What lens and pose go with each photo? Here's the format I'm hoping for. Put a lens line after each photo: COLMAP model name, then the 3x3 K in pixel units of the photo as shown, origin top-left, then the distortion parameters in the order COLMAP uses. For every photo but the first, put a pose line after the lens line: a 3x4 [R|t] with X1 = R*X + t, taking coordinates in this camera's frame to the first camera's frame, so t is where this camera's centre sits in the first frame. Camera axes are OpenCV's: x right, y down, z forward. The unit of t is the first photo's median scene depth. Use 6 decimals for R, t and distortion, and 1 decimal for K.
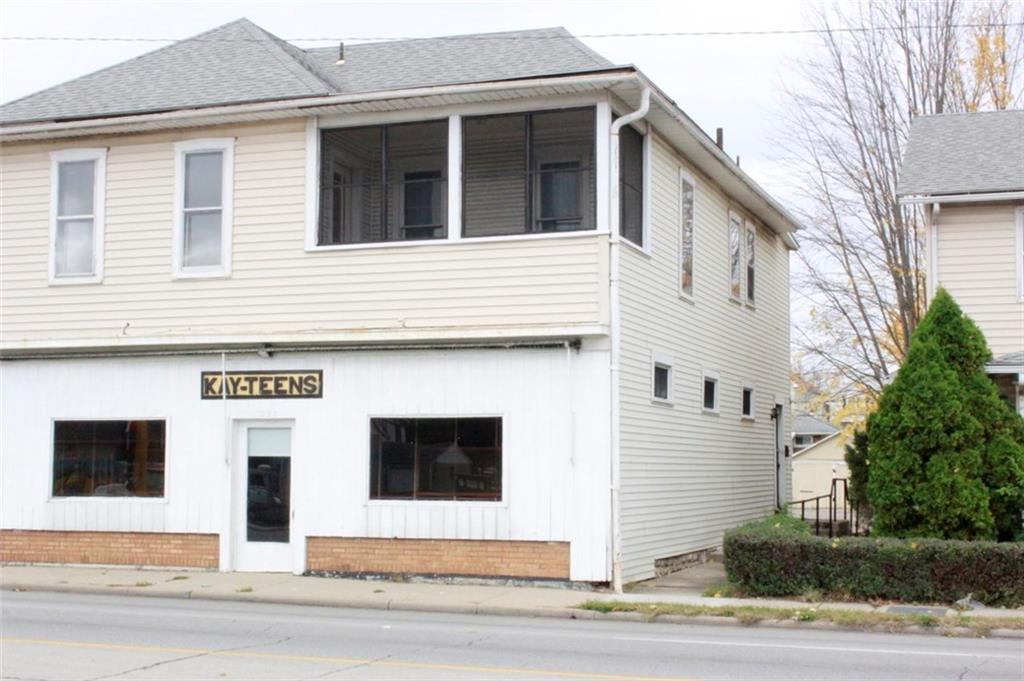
lens RADIAL K [[1547.1, 0, 511.7], [0, 1547.1, 337.6], [0, 0, 1]] dist [0.006664, 0.000000]
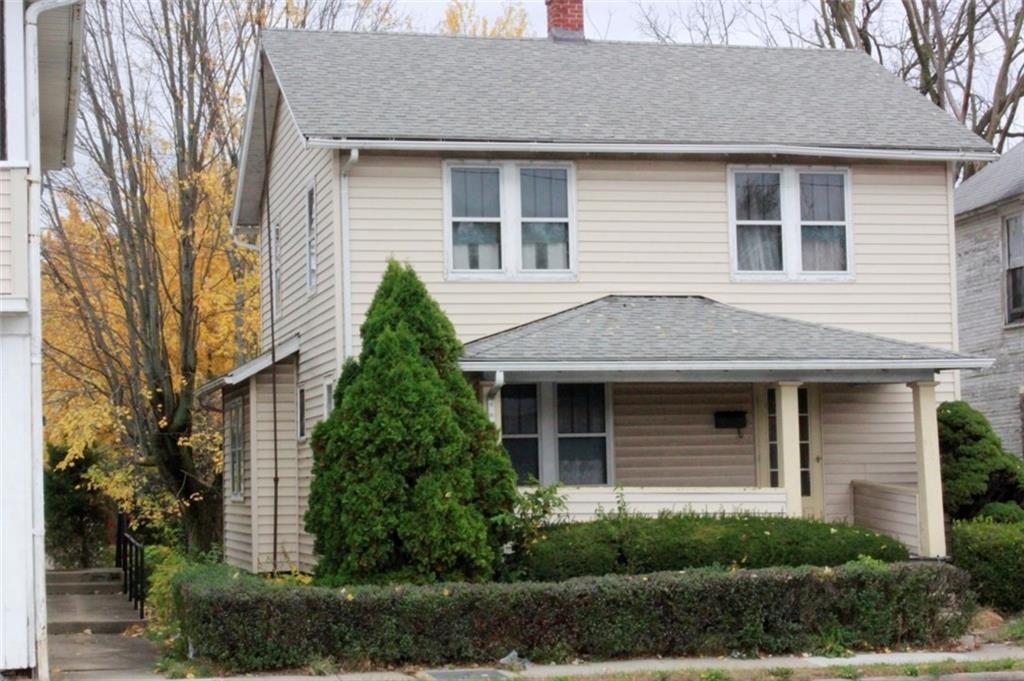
lens RADIAL K [[2135.0, 0, 511.5], [0, 2135.0, 343.3], [0, 0, 1]] dist [0.077621, 0.000000]
pose [[0.845912, 0.012421, 0.533179, -0.262399], [-0.019176, 0.999791, 0.007132, 0.000748], [-0.532978, -0.016257, 0.845973, 0.068805]]
